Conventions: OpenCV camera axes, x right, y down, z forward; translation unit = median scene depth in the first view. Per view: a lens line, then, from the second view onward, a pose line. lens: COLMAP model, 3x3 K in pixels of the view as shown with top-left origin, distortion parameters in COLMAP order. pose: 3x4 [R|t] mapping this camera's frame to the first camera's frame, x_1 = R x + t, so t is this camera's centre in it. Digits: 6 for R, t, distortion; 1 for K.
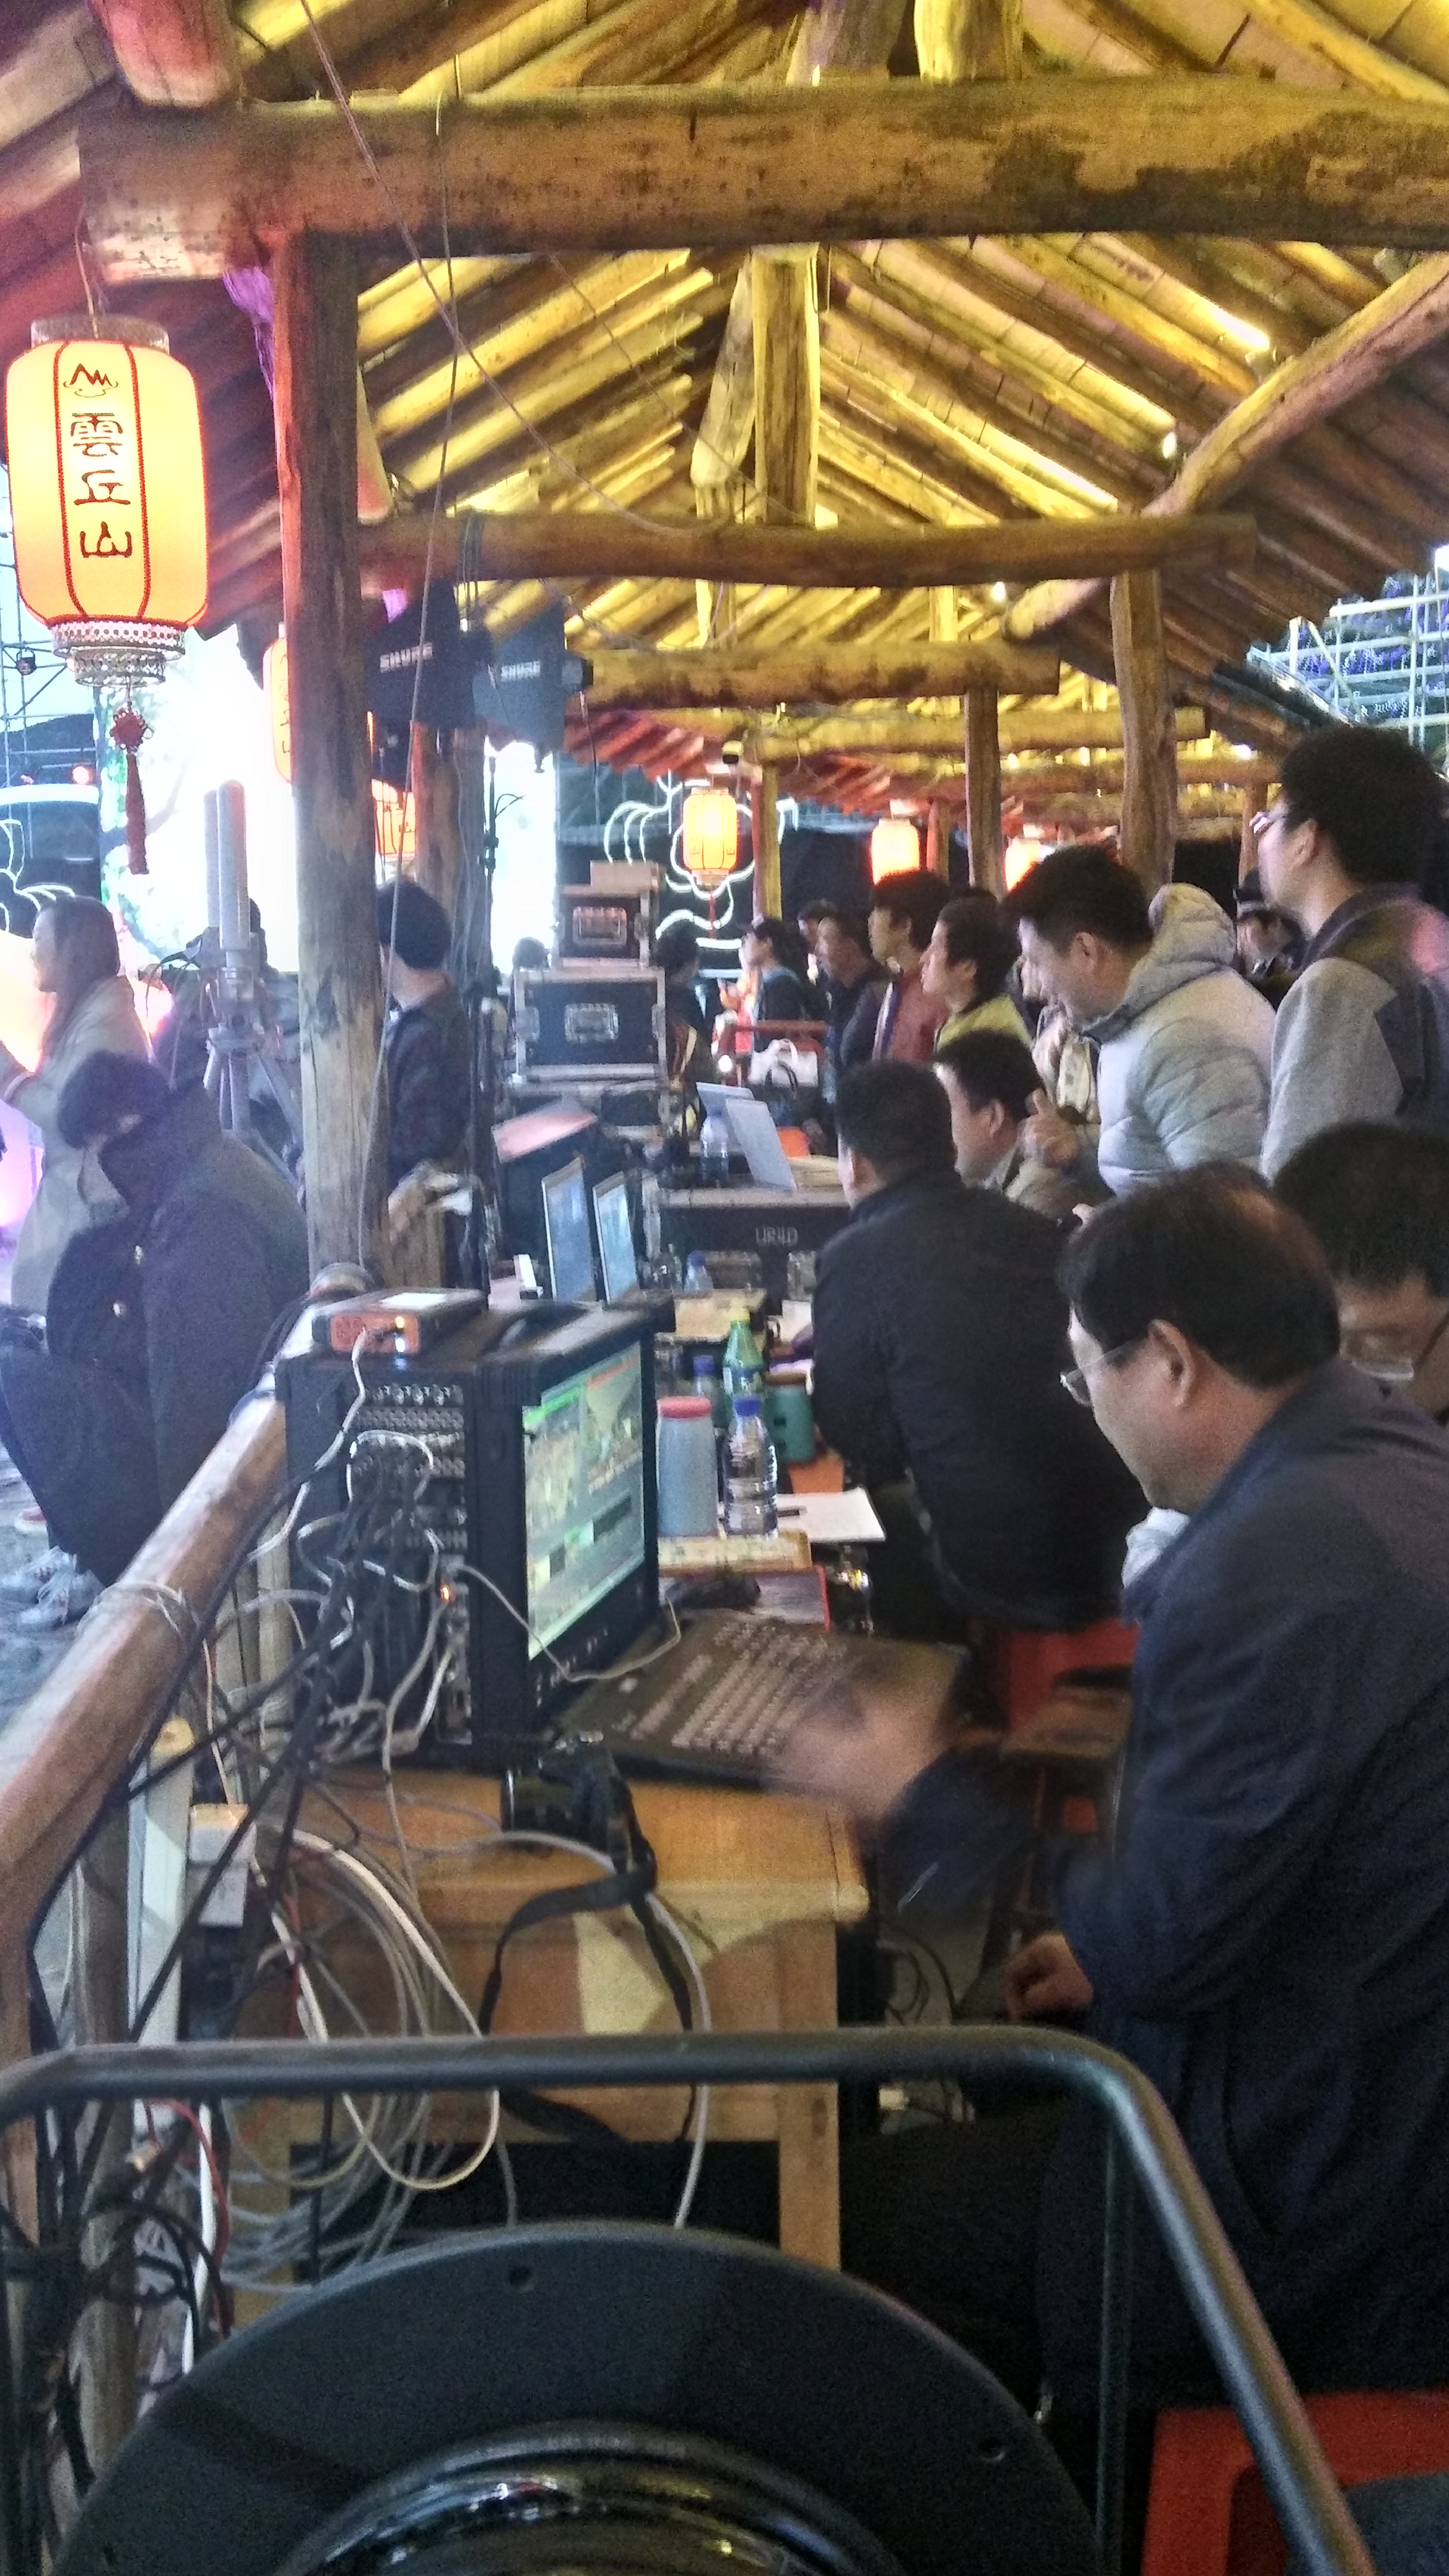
lens RADIAL K [[2223.4, 0, 798.6], [0, 2223.4, 1356.0], [0, 0, 1]] dist [0.094085, -0.125604]
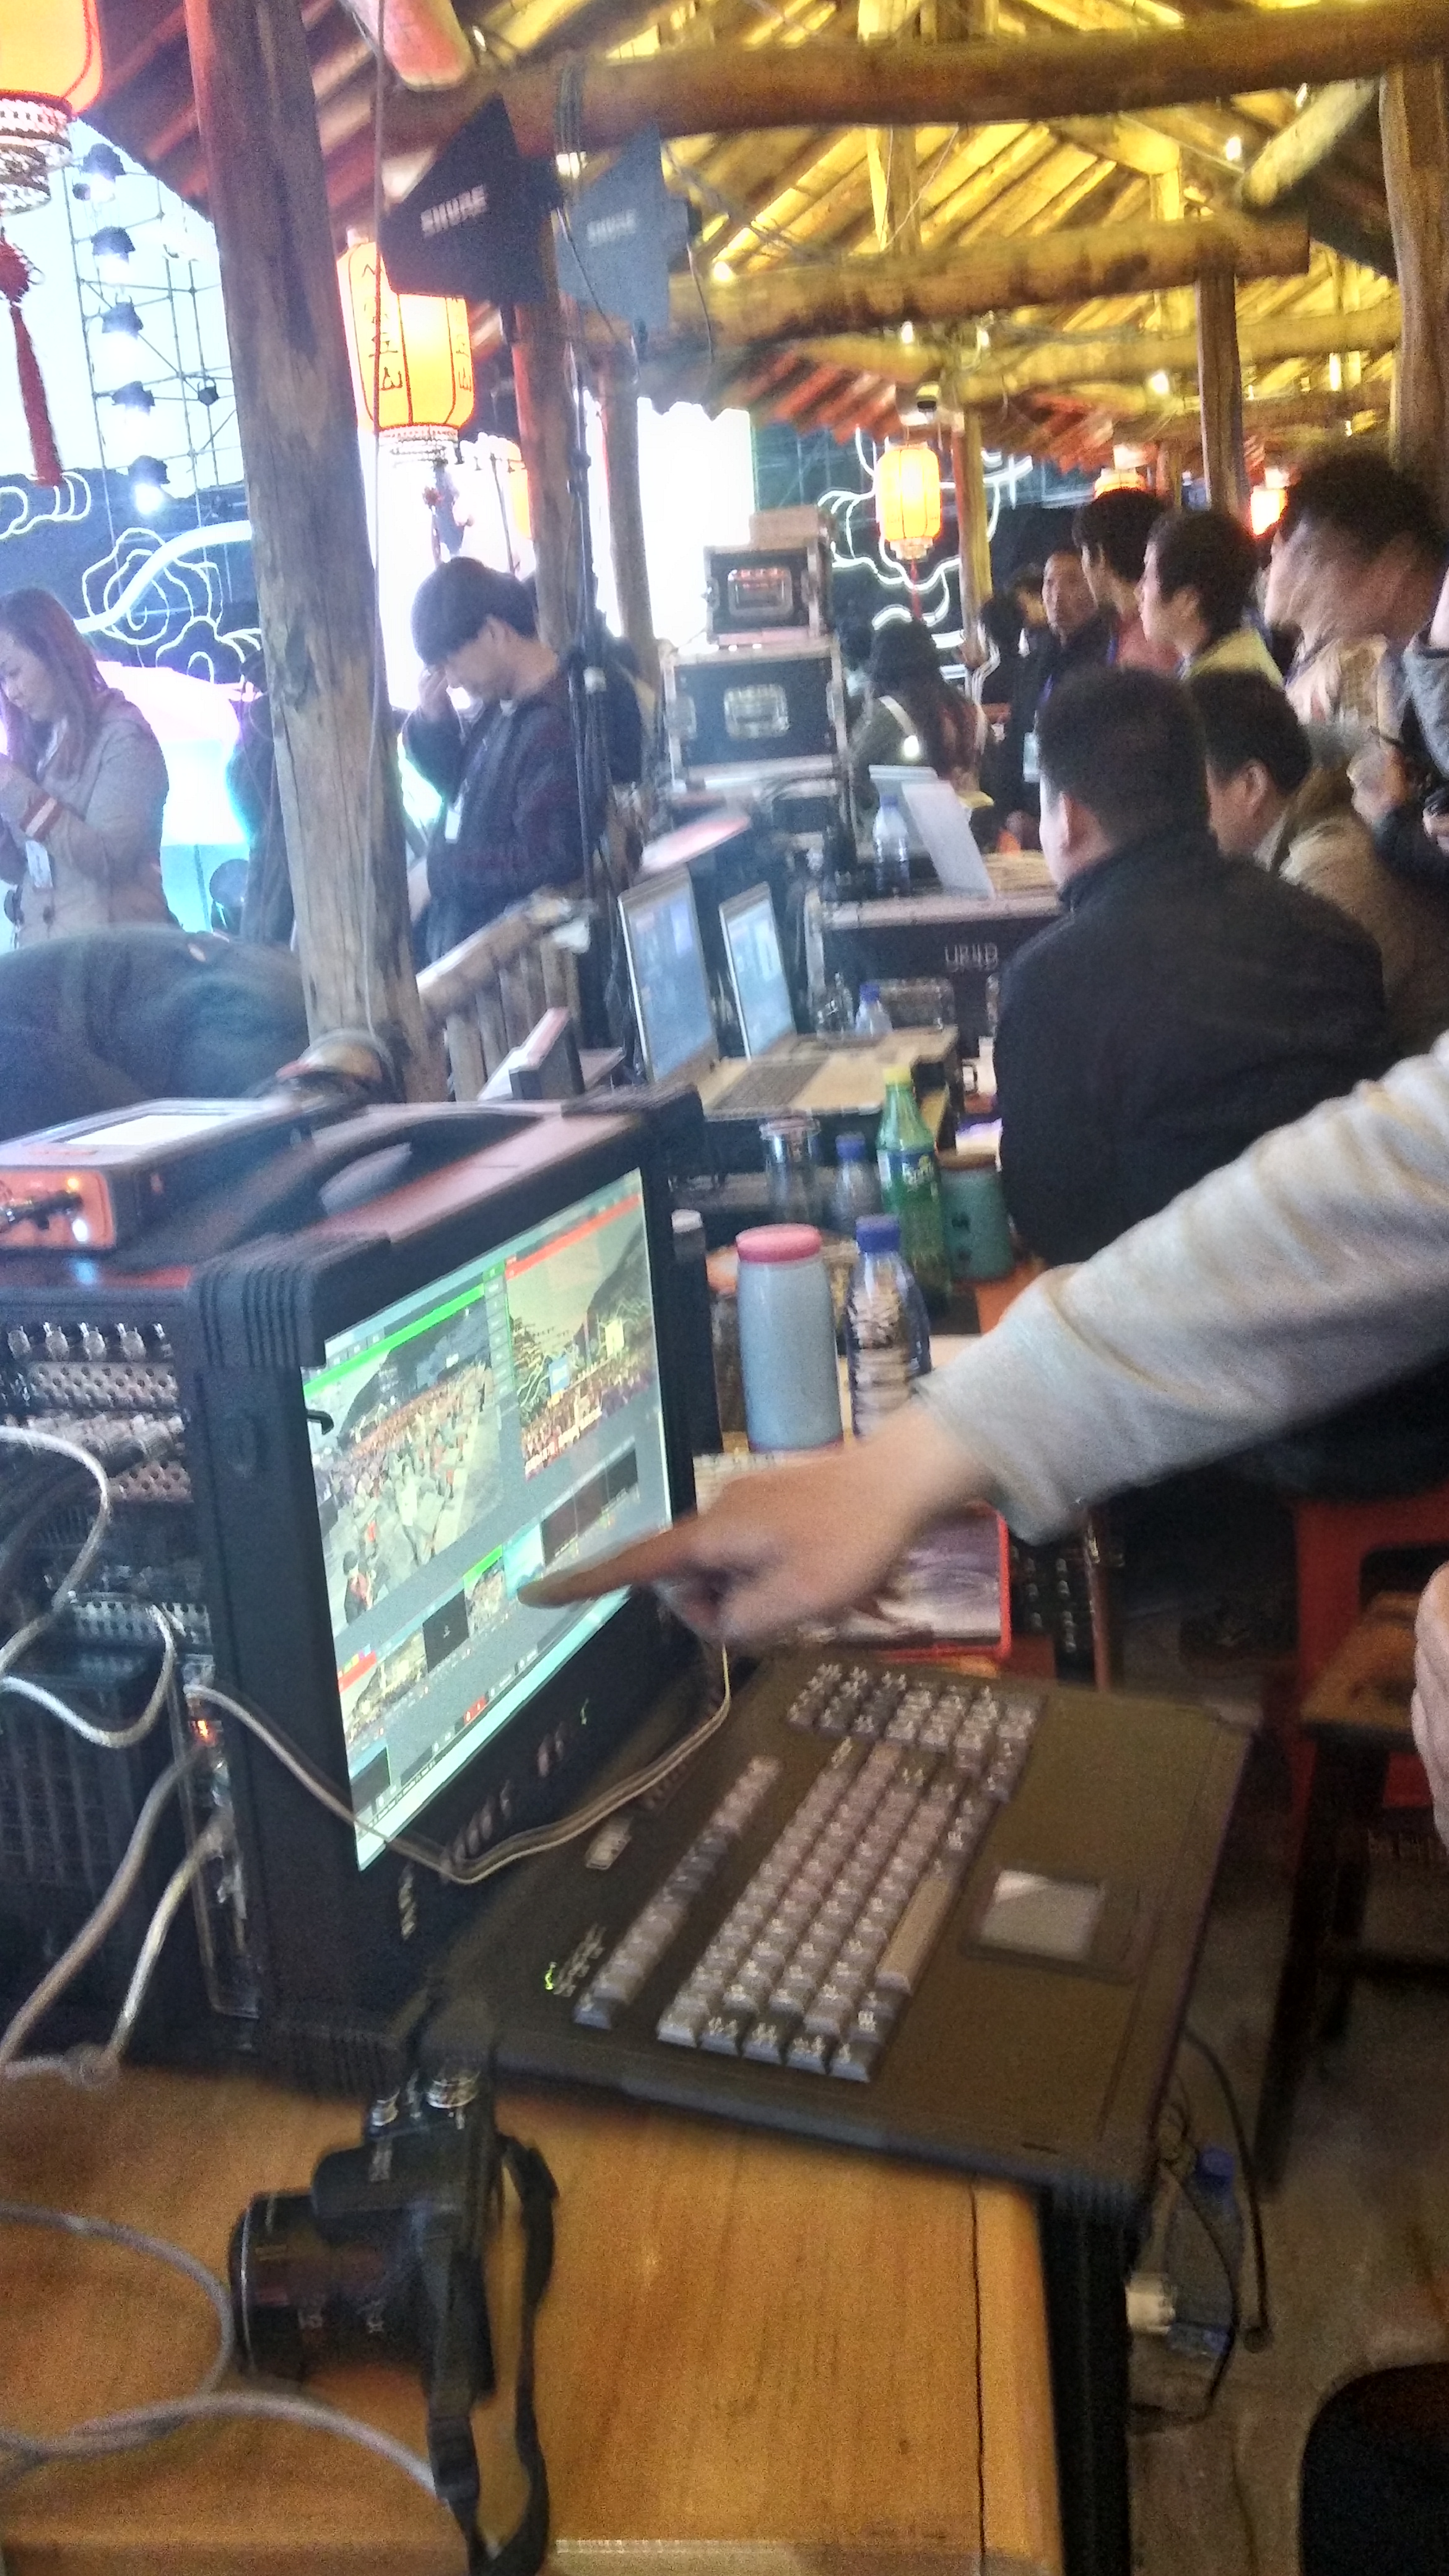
lens RADIAL K [[2223.4, 0, 798.6], [0, 2223.4, 1356.0], [0, 0, 1]] dist [0.094085, -0.125604]
pose [[0.993176, -0.035468, -0.111102, 0.011297], [0.048737, 0.991686, 0.119092, -0.009982], [0.105955, -0.123695, 0.986647, 0.184148]]
